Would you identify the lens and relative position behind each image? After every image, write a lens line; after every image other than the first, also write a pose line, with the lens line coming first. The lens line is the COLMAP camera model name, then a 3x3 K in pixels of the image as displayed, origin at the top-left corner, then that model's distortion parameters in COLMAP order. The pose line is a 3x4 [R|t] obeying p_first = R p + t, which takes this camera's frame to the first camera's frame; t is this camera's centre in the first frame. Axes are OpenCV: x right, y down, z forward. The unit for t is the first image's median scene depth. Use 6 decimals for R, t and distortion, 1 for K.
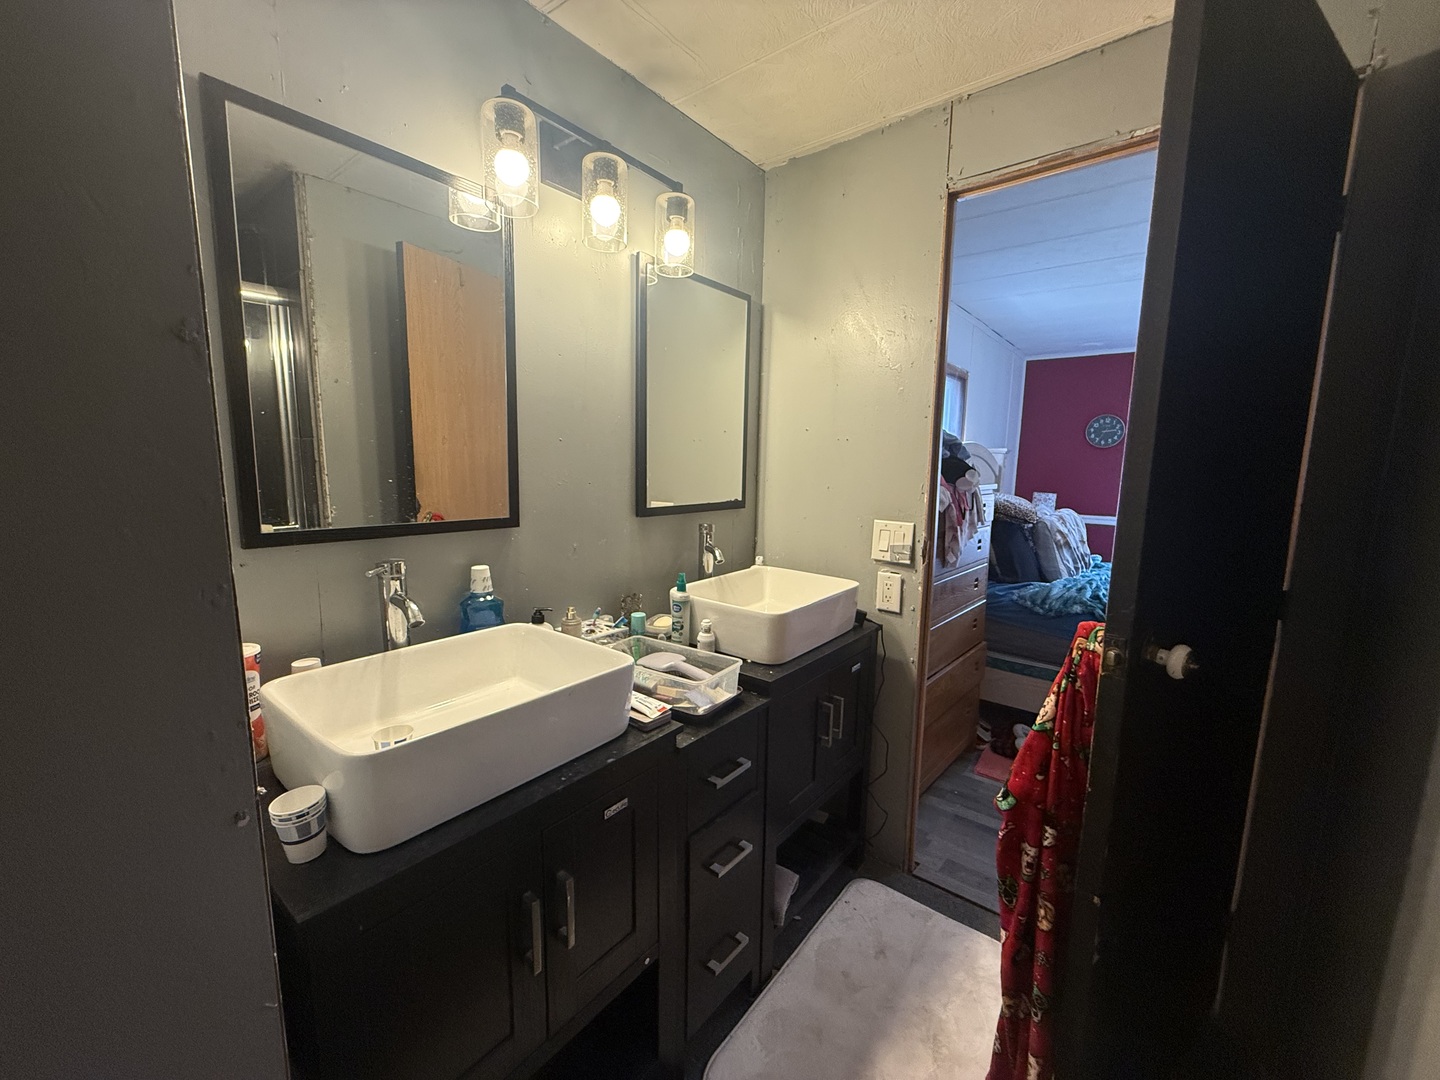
lens RADIAL K [[576.9, 0, 723.7], [0, 576.9, 534.0], [0, 0, 1]] dist [-0.001087, 0.000132]
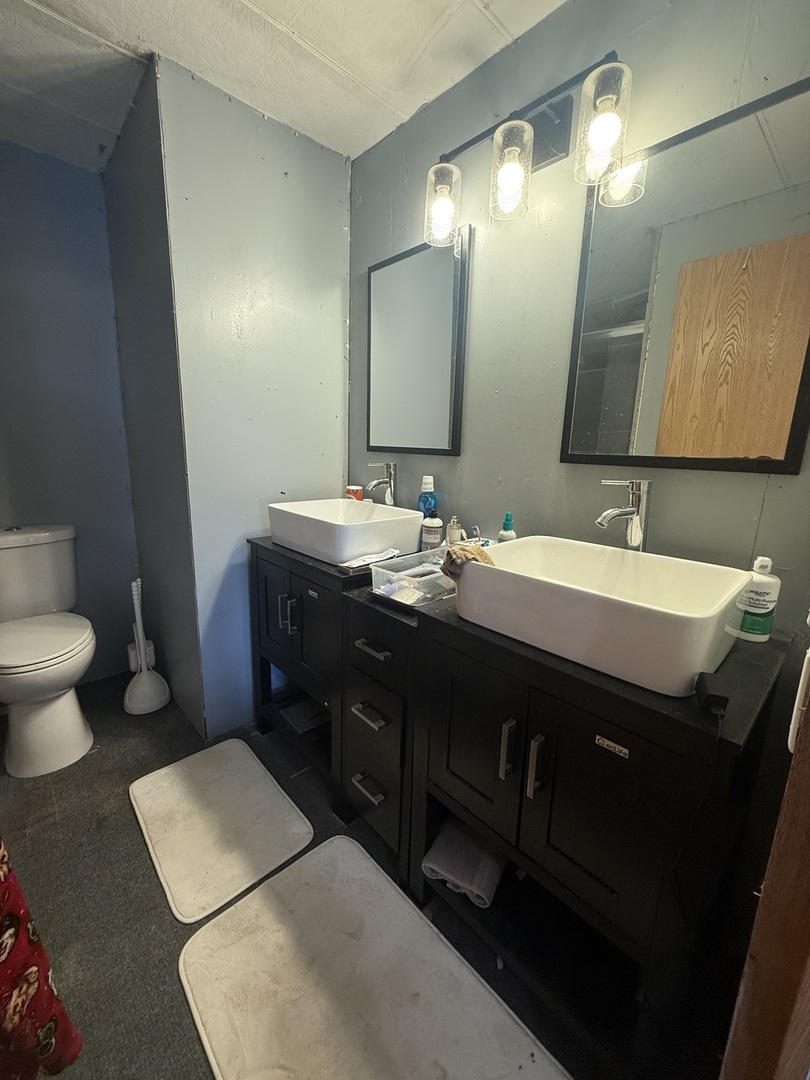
lens RADIAL K [[432.7, 0, 400.7], [0, 432.7, 535.7], [0, 0, 1]] dist [-0.001087, 0.000132]
pose [[-0.150038, 0.172419, -0.973530, 0.789127], [-0.163330, 0.966824, 0.196404, -0.009618], [0.975096, 0.188475, -0.116899, 1.029211]]
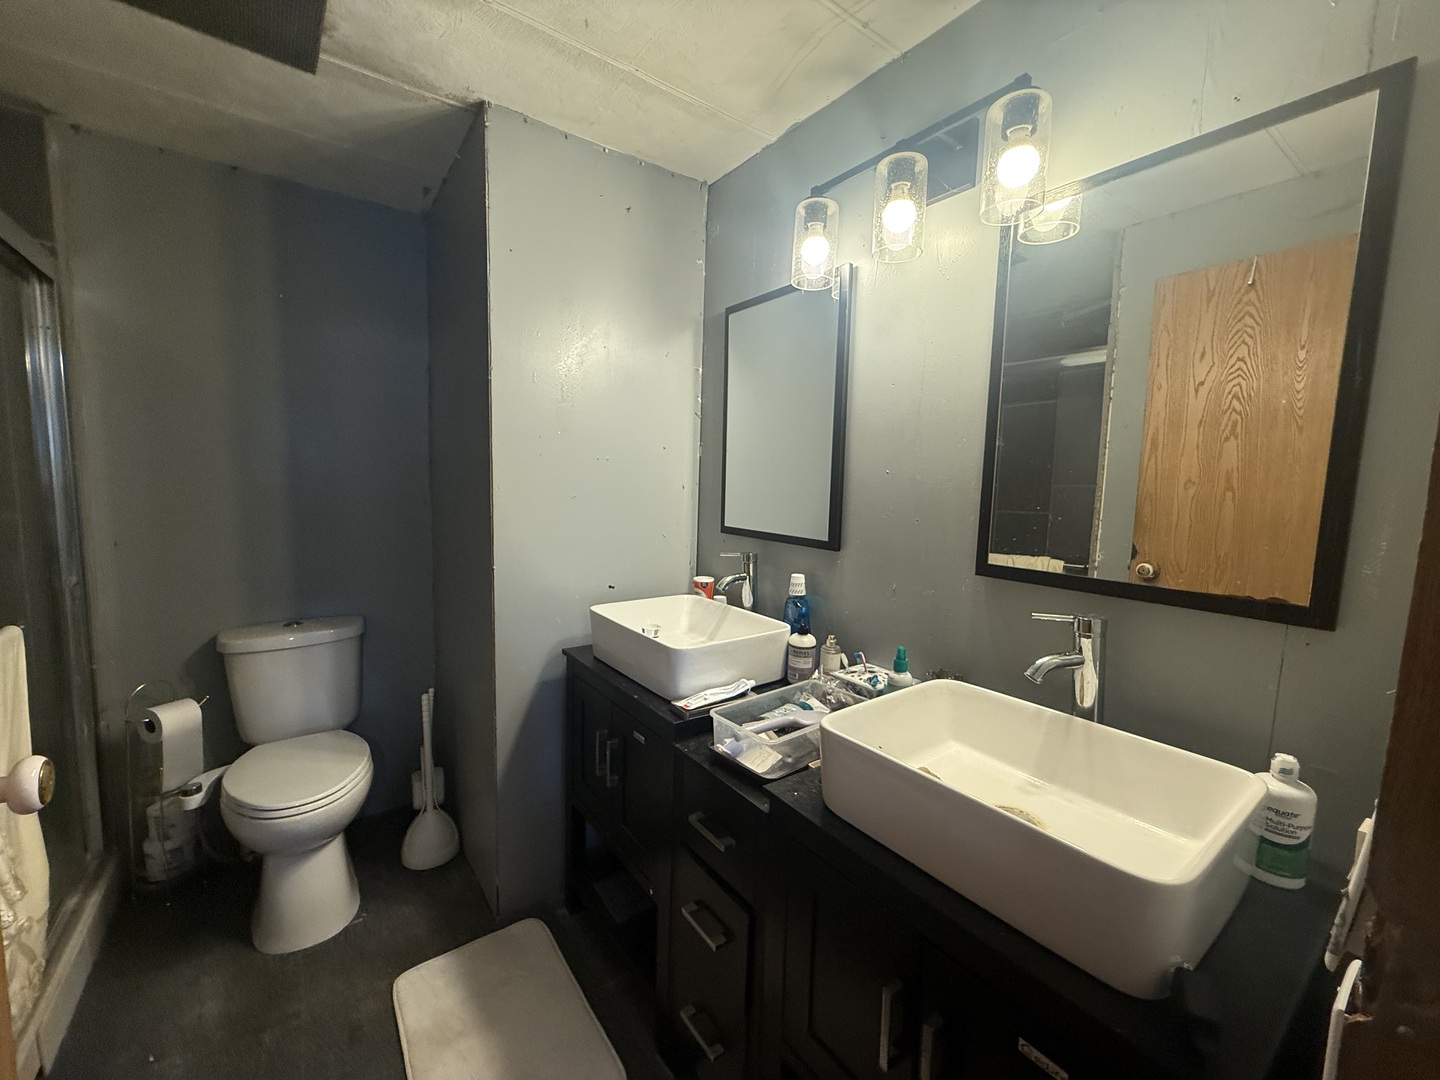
lens RADIAL K [[576.9, 0, 710.8], [0, 576.9, 538.7], [0, 0, 1]] dist [-0.001087, 0.000132]
pose [[-0.271676, 0.066779, -0.960069, 0.776101], [-0.160669, 0.980442, 0.113661, -0.124423], [0.948882, 0.185132, -0.255633, 1.052121]]
